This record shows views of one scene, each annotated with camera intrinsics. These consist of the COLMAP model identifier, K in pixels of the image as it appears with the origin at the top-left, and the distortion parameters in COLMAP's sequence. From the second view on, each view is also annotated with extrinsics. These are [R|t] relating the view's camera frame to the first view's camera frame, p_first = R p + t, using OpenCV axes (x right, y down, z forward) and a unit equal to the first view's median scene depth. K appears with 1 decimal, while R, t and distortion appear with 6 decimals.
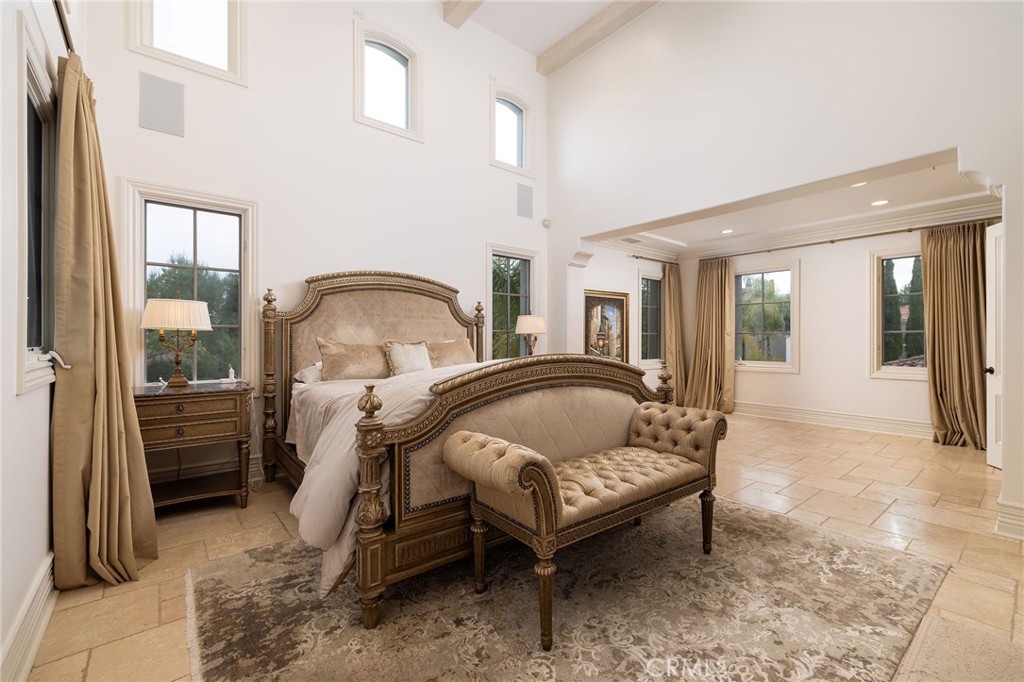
lens RADIAL K [[442.4, 0, 511.8], [0, 442.4, 339.5], [0, 0, 1]] dist [-0.001900, -0.000034]
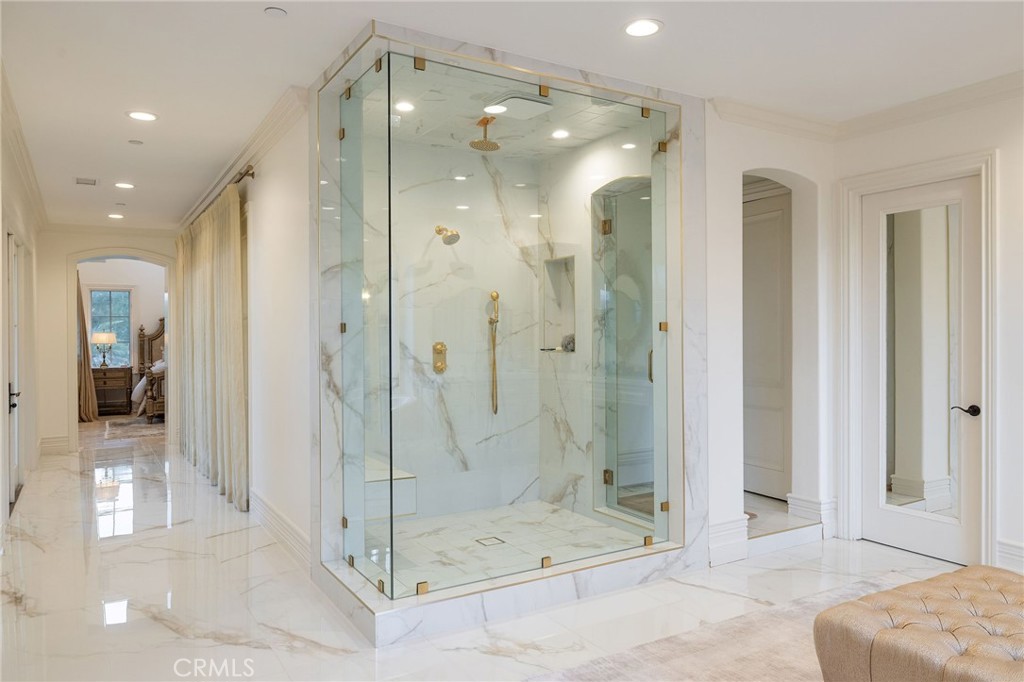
lens RADIAL K [[706.0, 0, 512.3], [0, 706.0, 341.1], [0, 0, 1]] dist [0.002858, 0.000344]
pose [[0.991282, -0.005437, -0.131646, 2.120756], [0.007526, 0.999854, 0.015373, -0.086820], [0.131543, -0.016229, 0.991178, -2.735965]]
